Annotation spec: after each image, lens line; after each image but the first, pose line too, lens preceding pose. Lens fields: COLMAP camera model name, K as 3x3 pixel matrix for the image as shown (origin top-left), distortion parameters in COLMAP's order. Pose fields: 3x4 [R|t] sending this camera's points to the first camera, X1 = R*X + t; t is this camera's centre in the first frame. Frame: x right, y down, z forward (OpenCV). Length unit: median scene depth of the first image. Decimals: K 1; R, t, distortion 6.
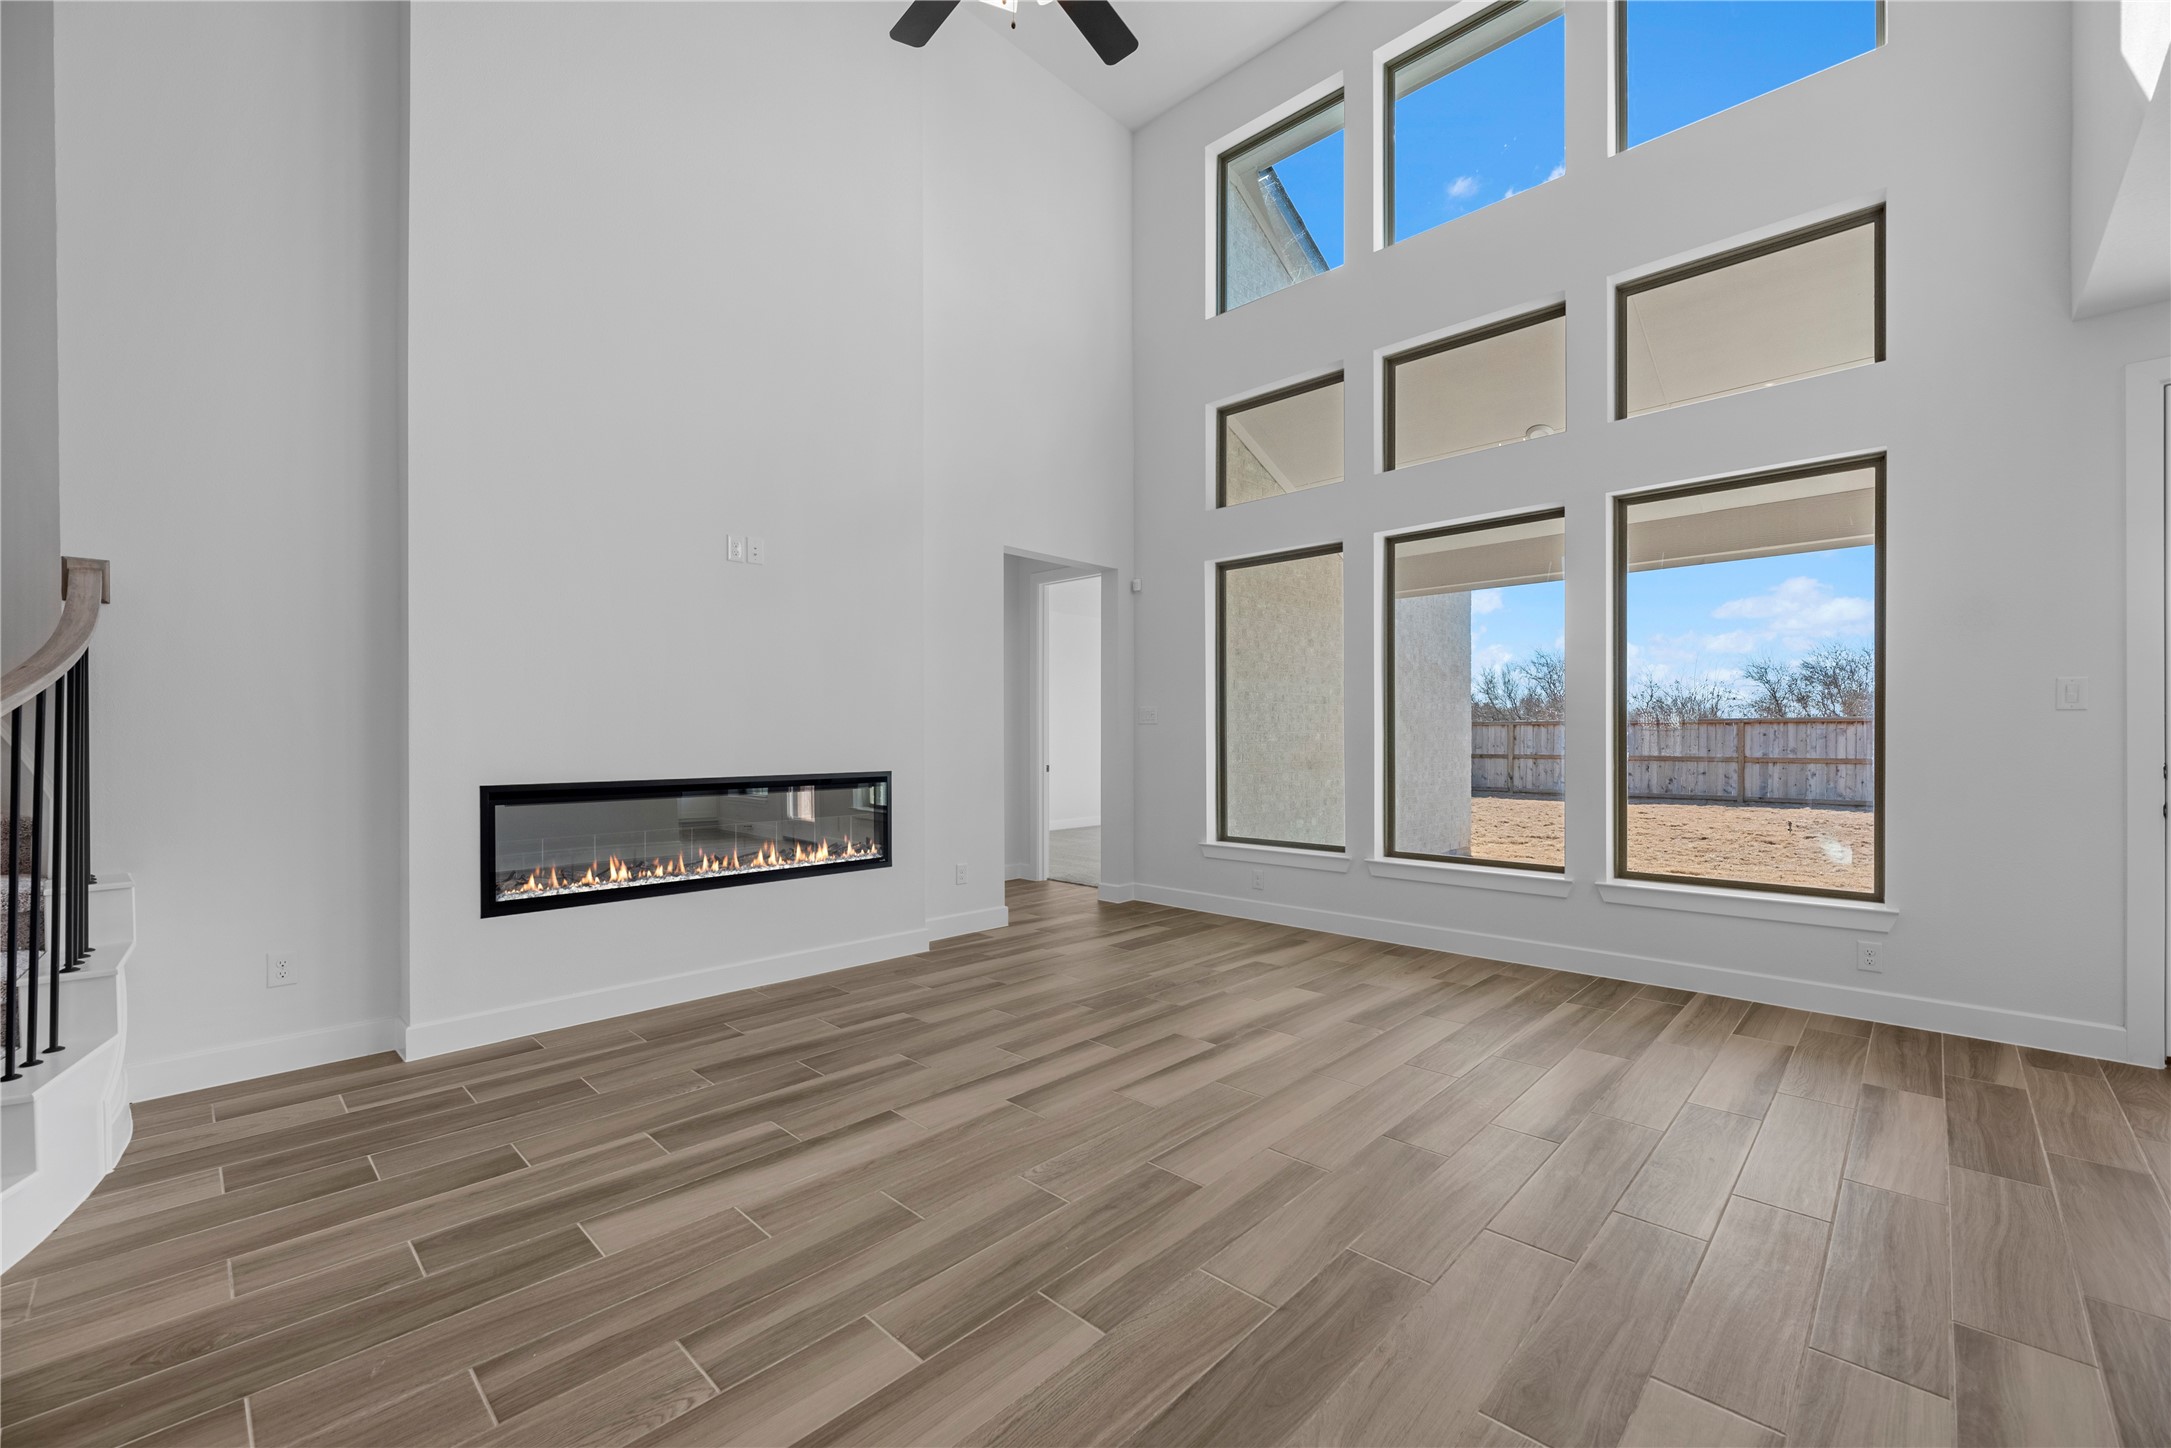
lens RADIAL K [[880.3, 0, 1081.4], [0, 880.3, 731.8], [0, 0, 1]] dist [-0.001657, 0.000077]
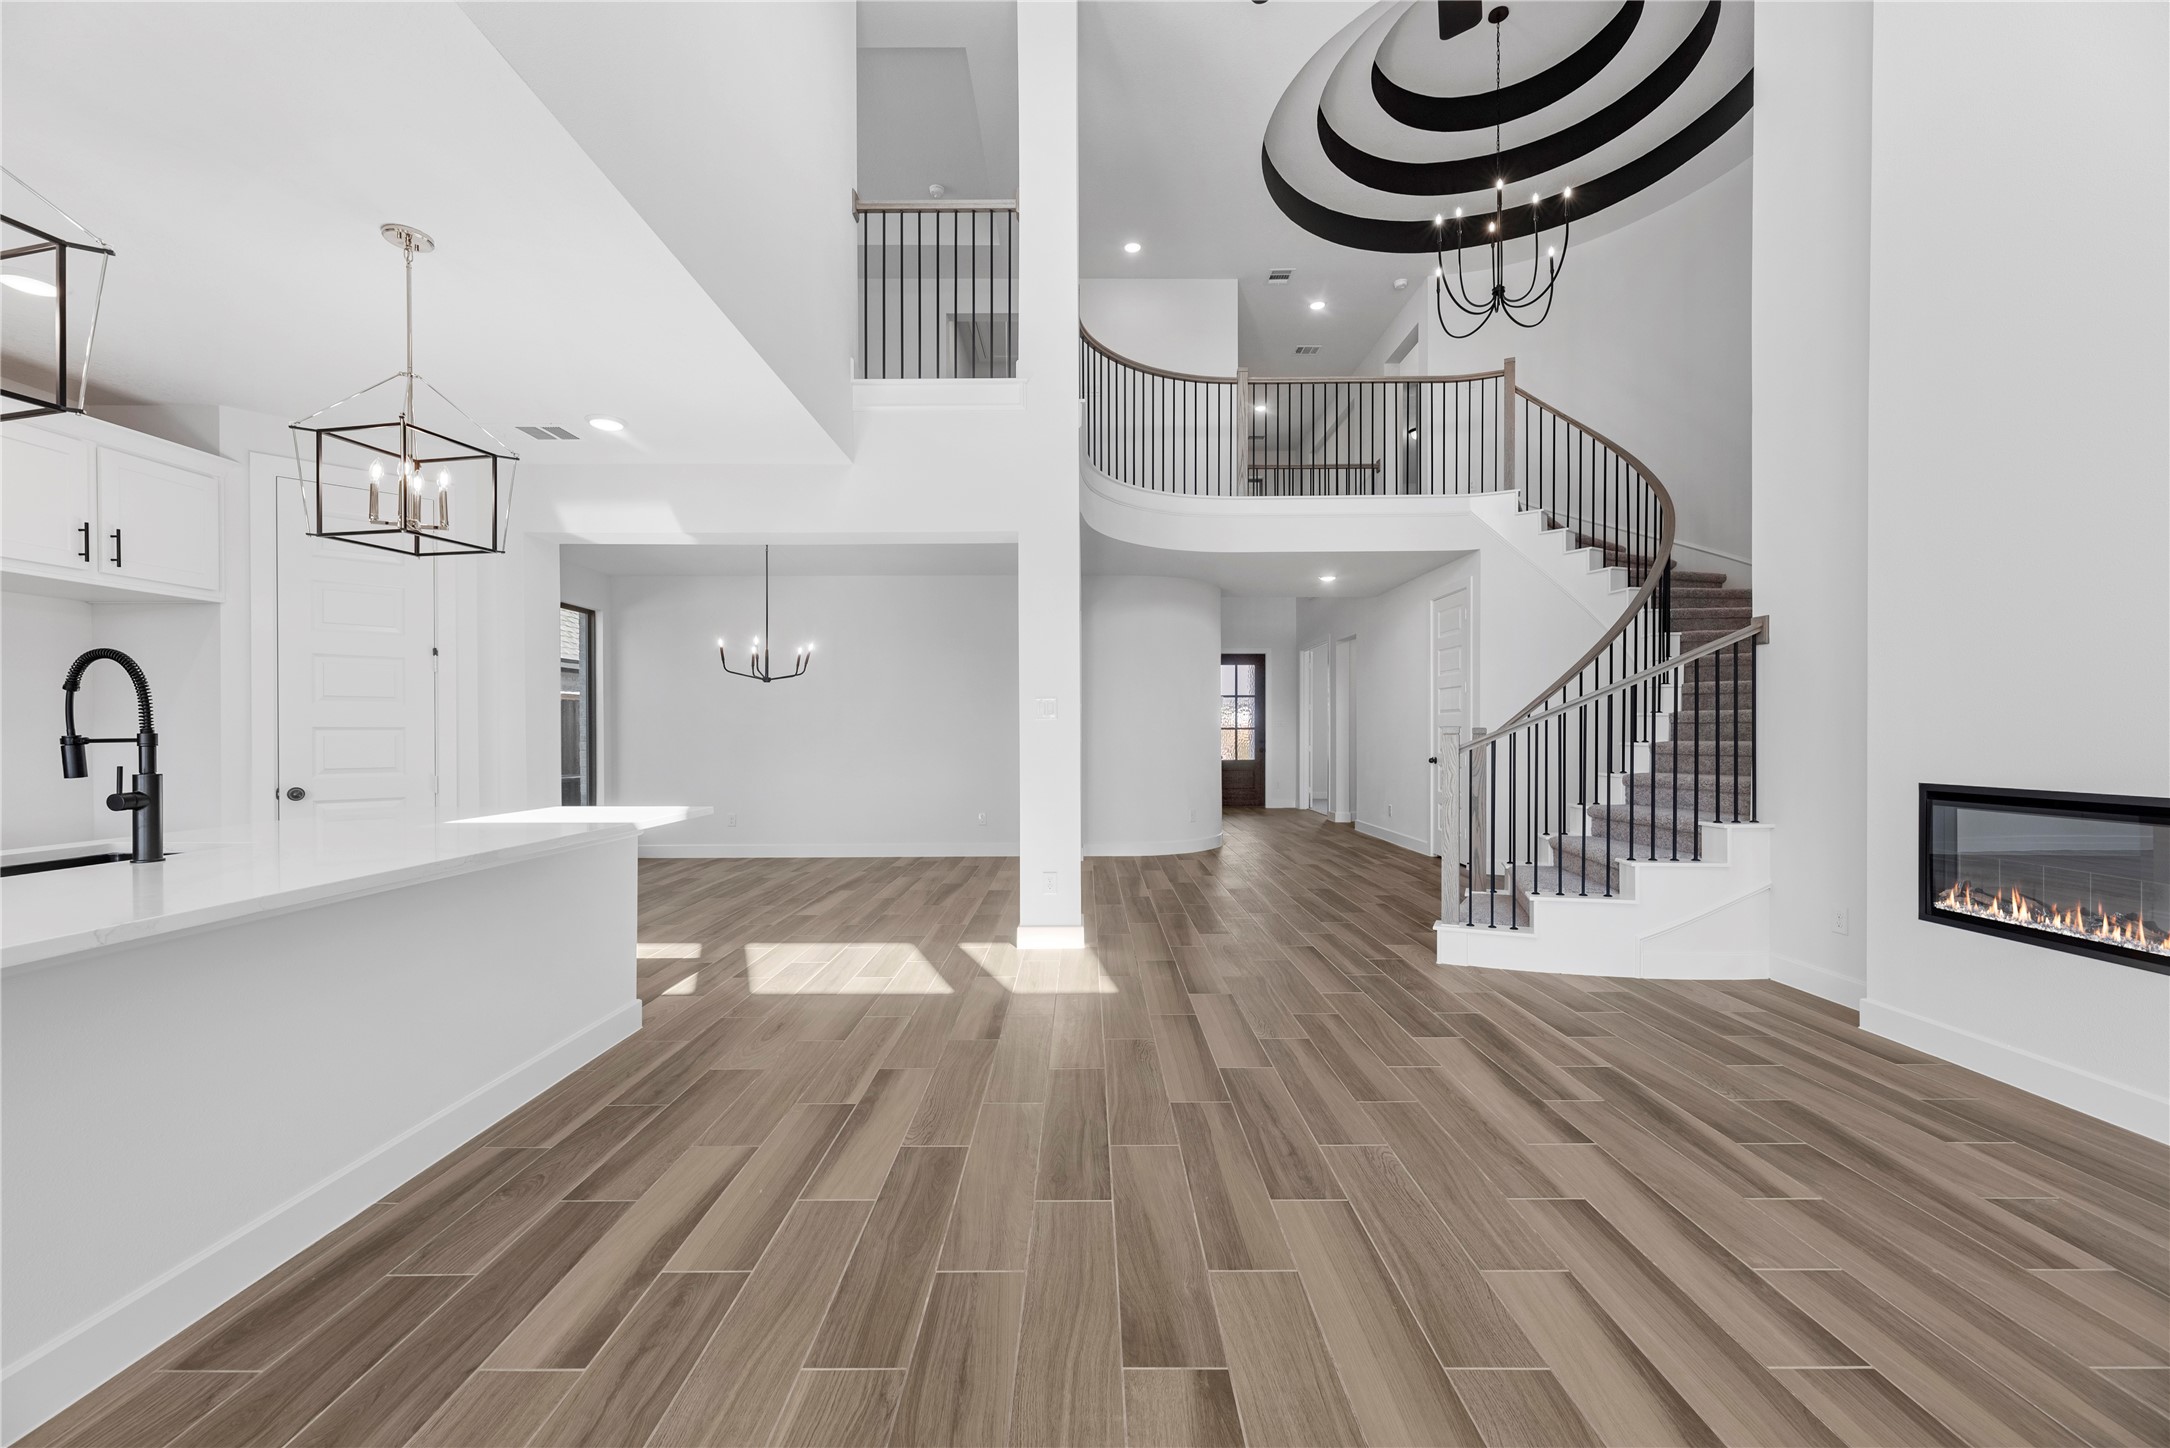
lens RADIAL K [[885.2, 0, 1082.8], [0, 885.2, 740.6], [0, 0, 1]] dist [-0.006481, 0.000162]
pose [[-0.718917, 0.009317, -0.695033, 0.570616], [0.005620, 0.999955, 0.007591, 0.002583], [0.695073, 0.001551, -0.718938, 0.925471]]
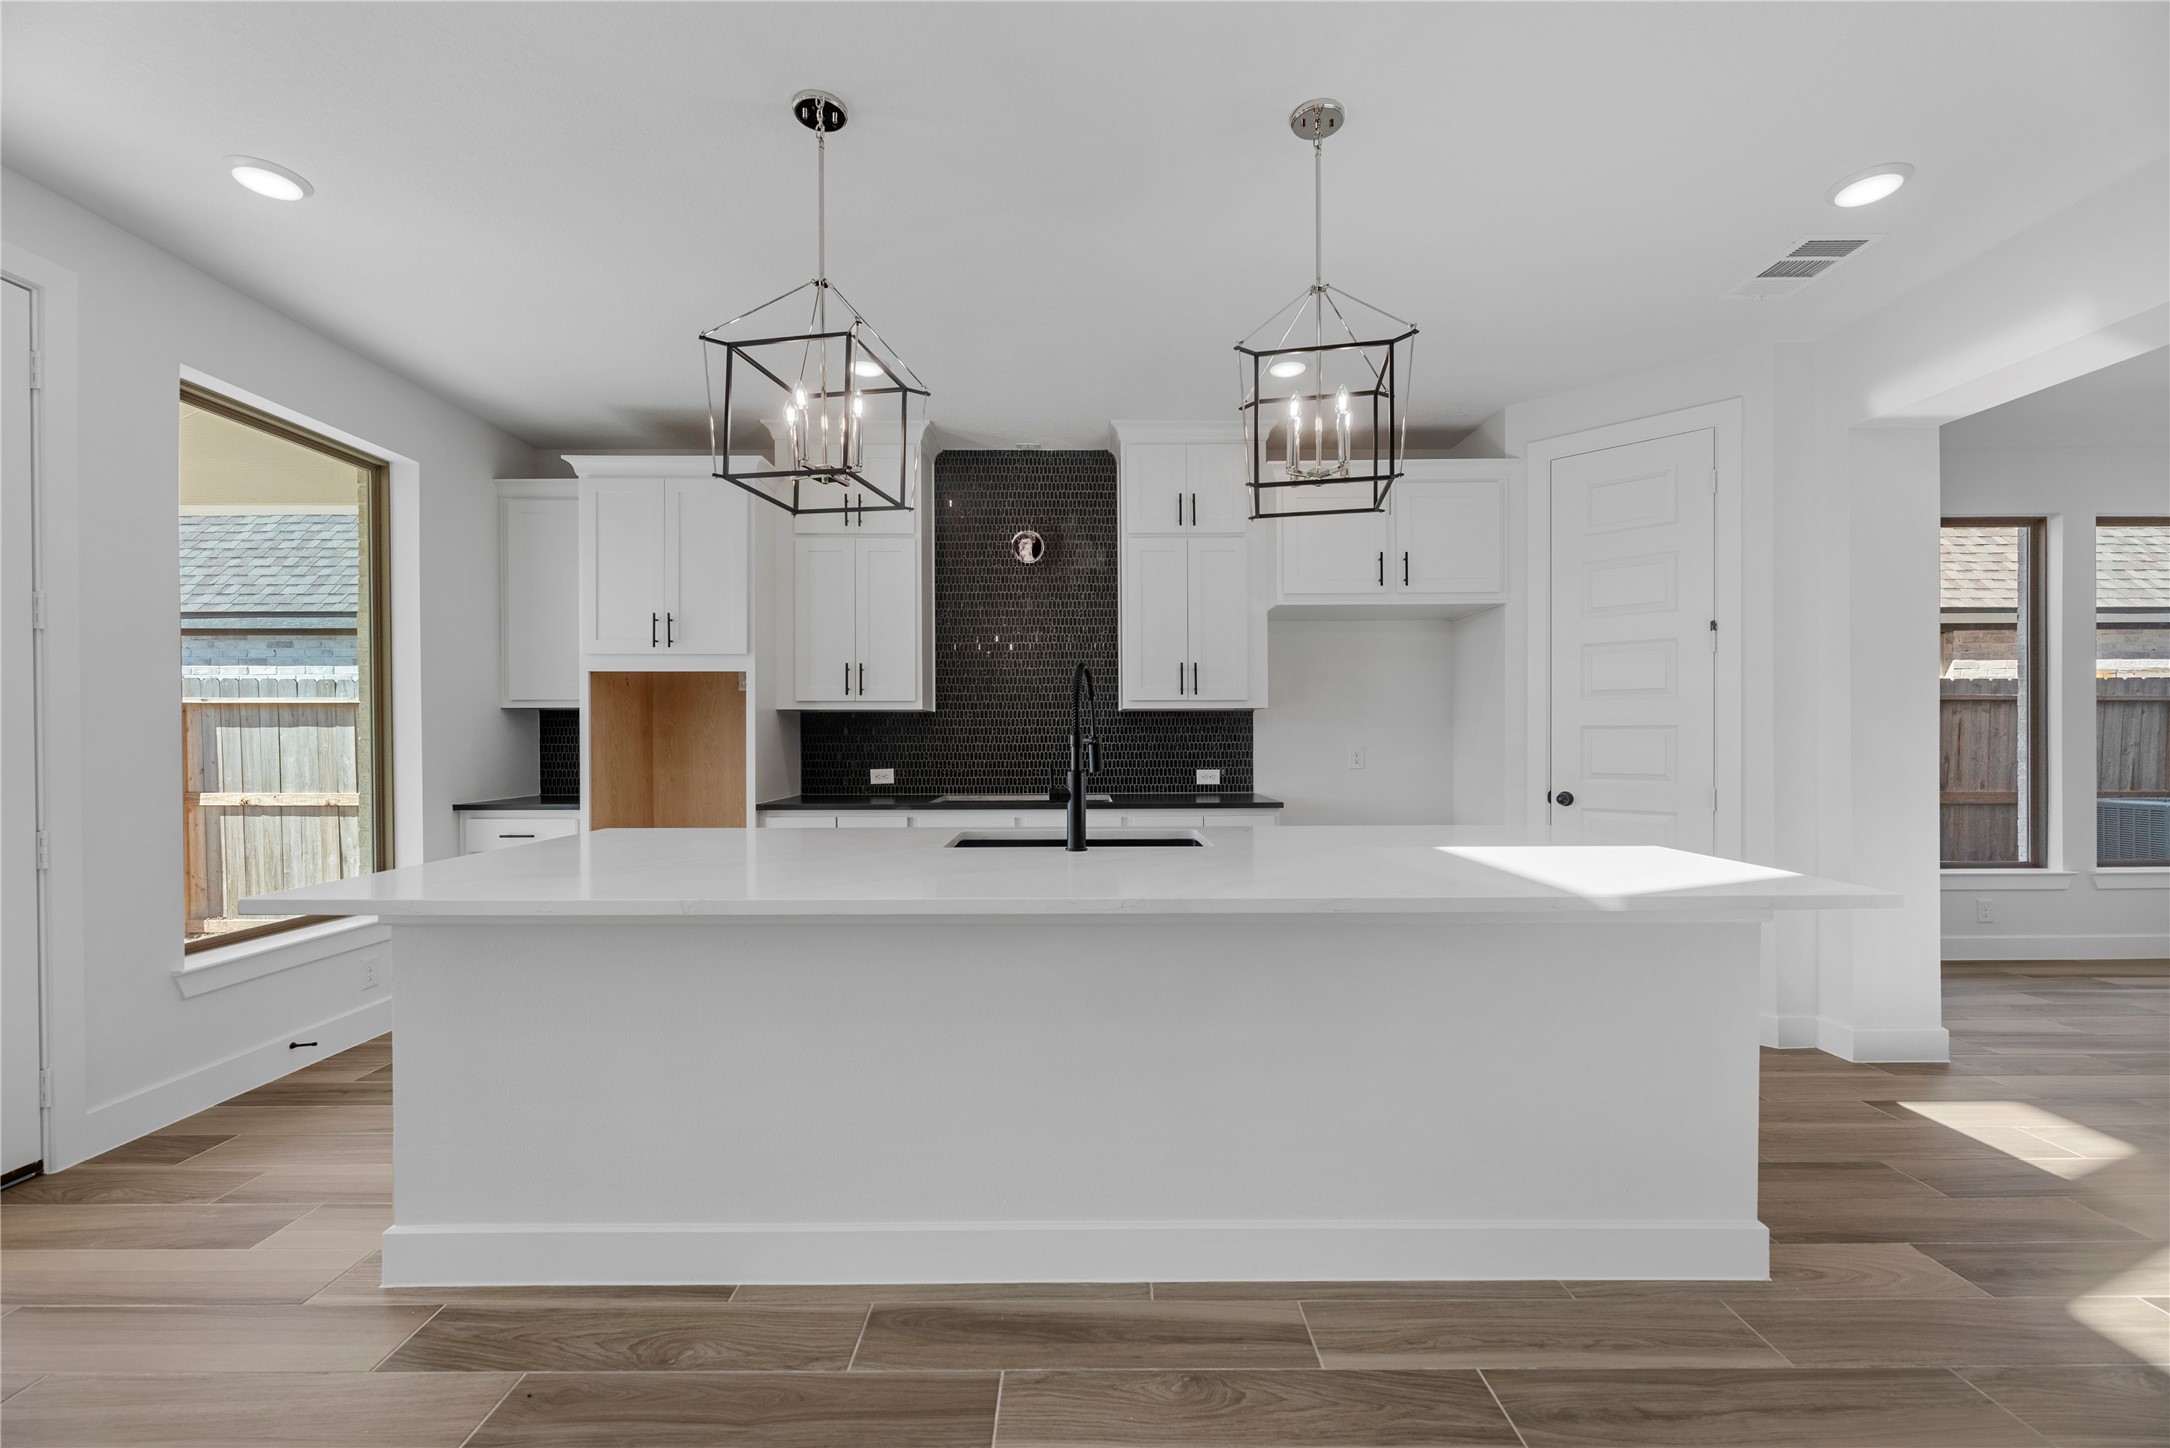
lens RADIAL K [[885.2, 0, 1082.8], [0, 885.2, 740.6], [0, 0, 1]] dist [-0.006481, 0.000162]
pose [[-0.695504, 0.002510, 0.718517, 0.174111], [0.006277, 0.999977, 0.002582, -0.000759], [-0.718494, 0.006306, -0.695504, 0.562888]]
